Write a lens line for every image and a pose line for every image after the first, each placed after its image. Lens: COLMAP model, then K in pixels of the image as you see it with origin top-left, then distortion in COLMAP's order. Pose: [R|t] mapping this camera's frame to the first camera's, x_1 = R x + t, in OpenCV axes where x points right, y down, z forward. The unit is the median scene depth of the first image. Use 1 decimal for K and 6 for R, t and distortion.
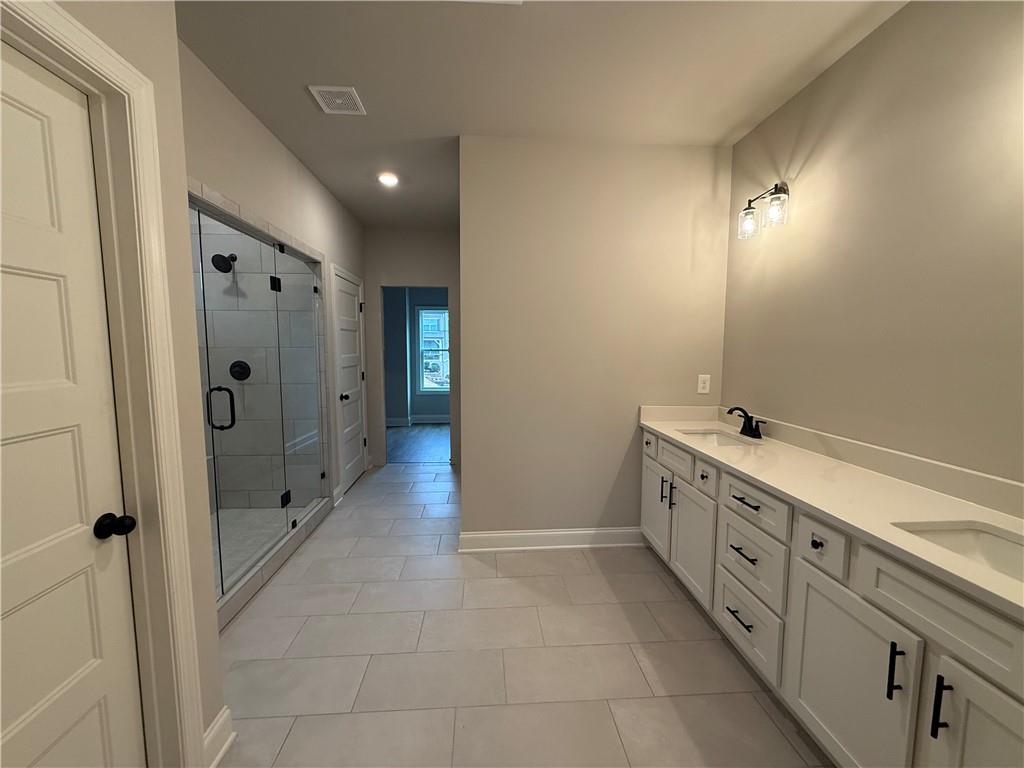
lens RADIAL K [[406.1, 0, 512.0], [0, 406.1, 384.0], [0, 0, 1]] dist [-0.001368, -0.000230]
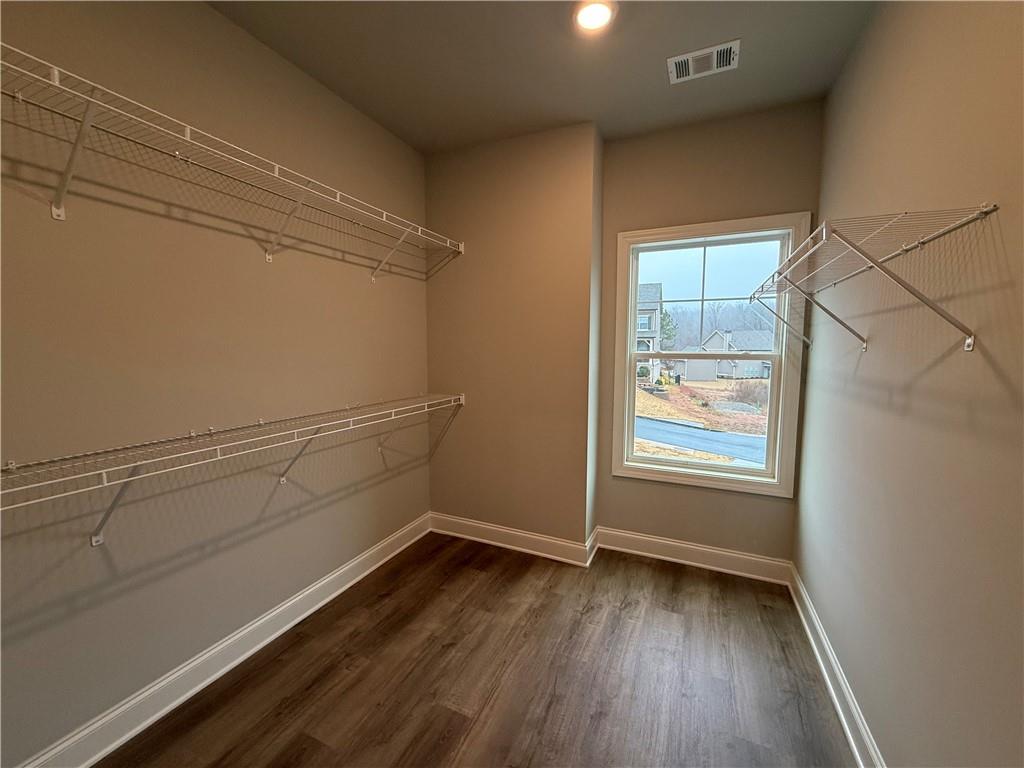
lens RADIAL K [[406.1, 0, 512.0], [0, 406.1, 384.0], [0, 0, 1]] dist [-0.001368, -0.000230]
pose [[0.878978, 0.041264, -0.475073, -0.025181], [-0.043888, 0.999021, 0.005571, -0.006784], [0.474838, 0.015953, 0.879929, 0.108541]]
